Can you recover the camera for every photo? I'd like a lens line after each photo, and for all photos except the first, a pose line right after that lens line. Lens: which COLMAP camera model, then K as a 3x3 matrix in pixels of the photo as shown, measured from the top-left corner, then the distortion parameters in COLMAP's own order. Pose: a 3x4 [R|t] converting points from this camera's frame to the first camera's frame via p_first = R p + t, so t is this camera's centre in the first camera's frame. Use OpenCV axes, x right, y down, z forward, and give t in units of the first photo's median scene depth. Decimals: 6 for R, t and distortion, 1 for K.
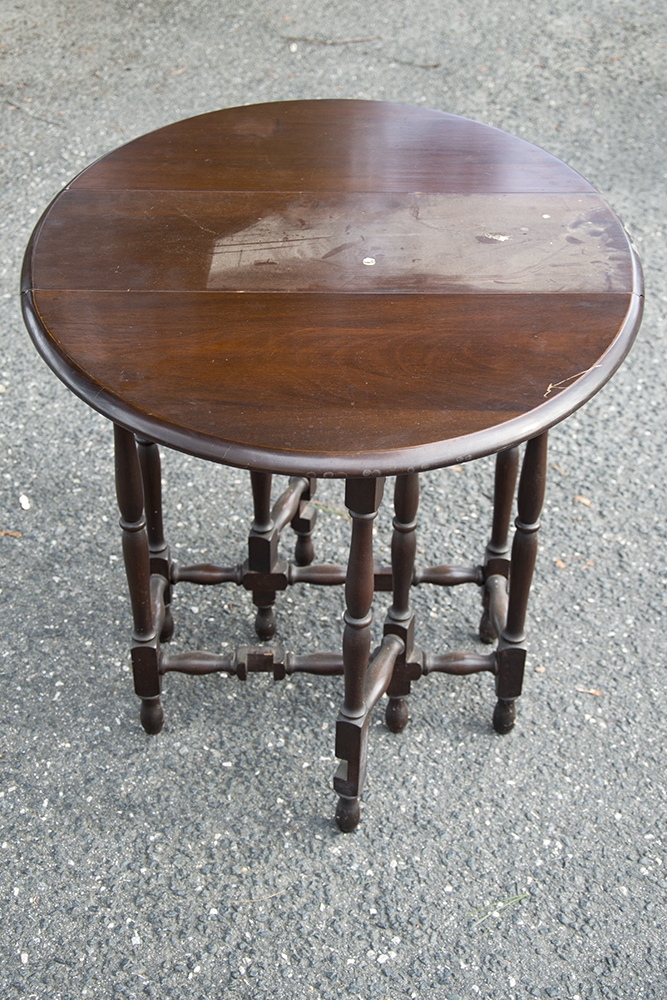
lens RADIAL K [[1381.9, 0, 337.3], [0, 1381.9, 499.1], [0, 0, 1]] dist [0.132931, 0.000000]
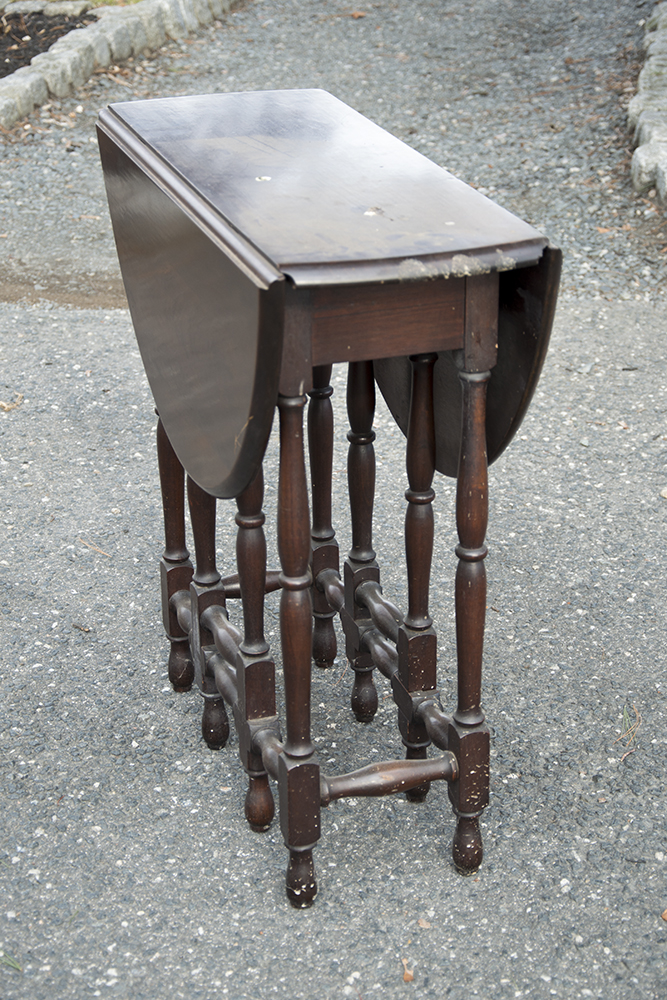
lens RADIAL K [[2164.1, 0, 339.5], [0, 2164.1, 495.1], [0, 0, 1]] dist [0.459617, 0.000000]
pose [[0.320103, 0.349597, -0.880521, 1.148022], [-0.565126, 0.816421, 0.118702, -0.174894], [0.760373, 0.459608, 0.458905, 0.422642]]
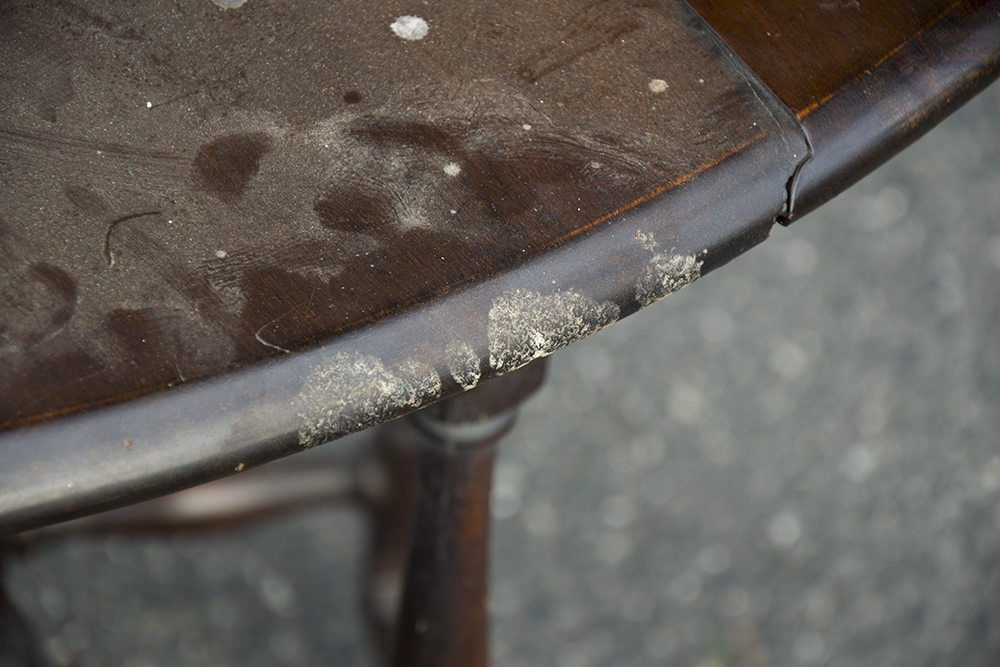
lens RADIAL K [[3994.5, 0, 497.9], [0, 3994.5, 332.6], [0, 0, 1]] dist [0.891548, 0.000000]
pose [[0.501938, 0.618077, -0.605012, 0.496842], [-0.561525, 0.764918, 0.315577, -0.331948], [0.657836, 0.181329, 0.731007, 0.533079]]
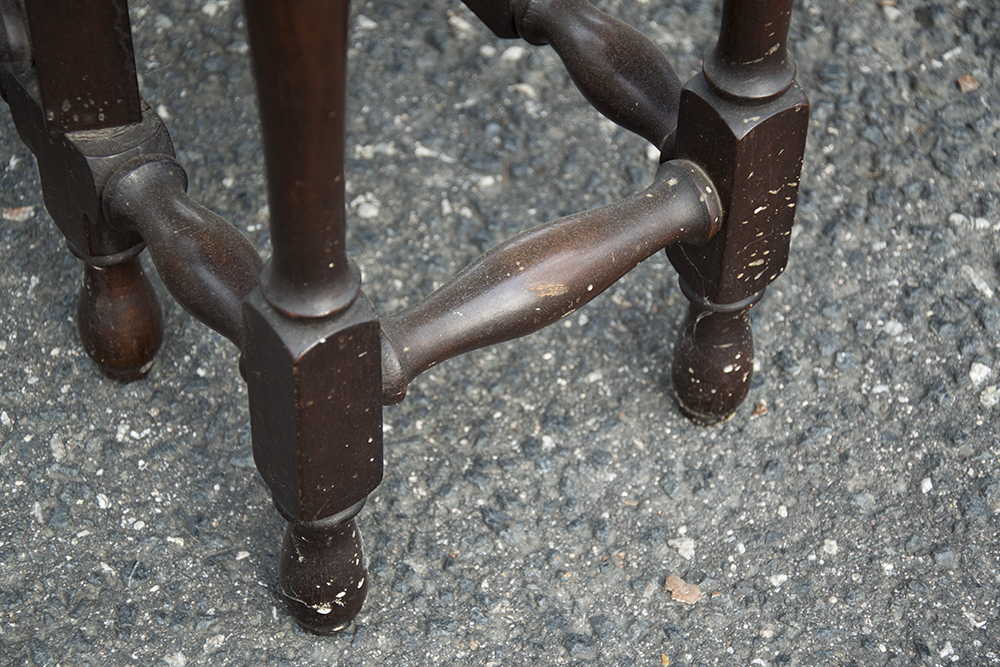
lens RADIAL K [[2715.9, 0, 502.2], [0, 2715.9, 329.1], [0, 0, 1]] dist [0.693708, 0.000000]
pose [[0.551800, 0.606446, -0.572486, 0.439295], [-0.506578, 0.789035, 0.347567, -0.084438], [0.662492, 0.098221, 0.742601, 0.674821]]
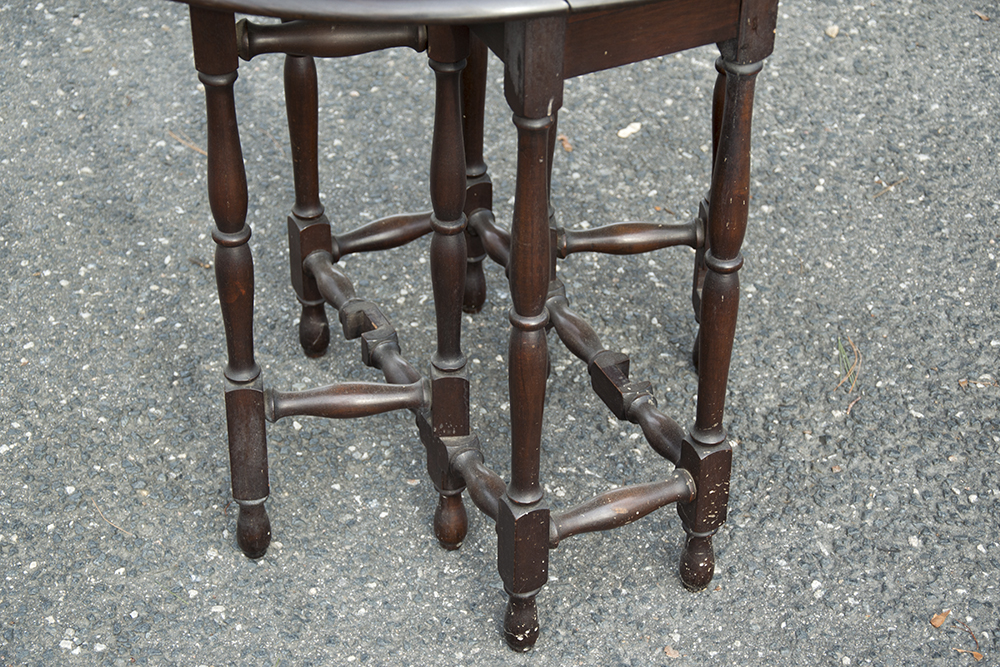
lens RADIAL K [[2258.4, 0, 501.3], [0, 2258.4, 351.8], [0, 0, 1]] dist [0.497592, 0.000000]
pose [[0.422231, 0.527390, -0.737279, 0.888575], [-0.546045, 0.797190, 0.257532, -0.226734], [0.723572, 0.293849, 0.624577, 0.316143]]
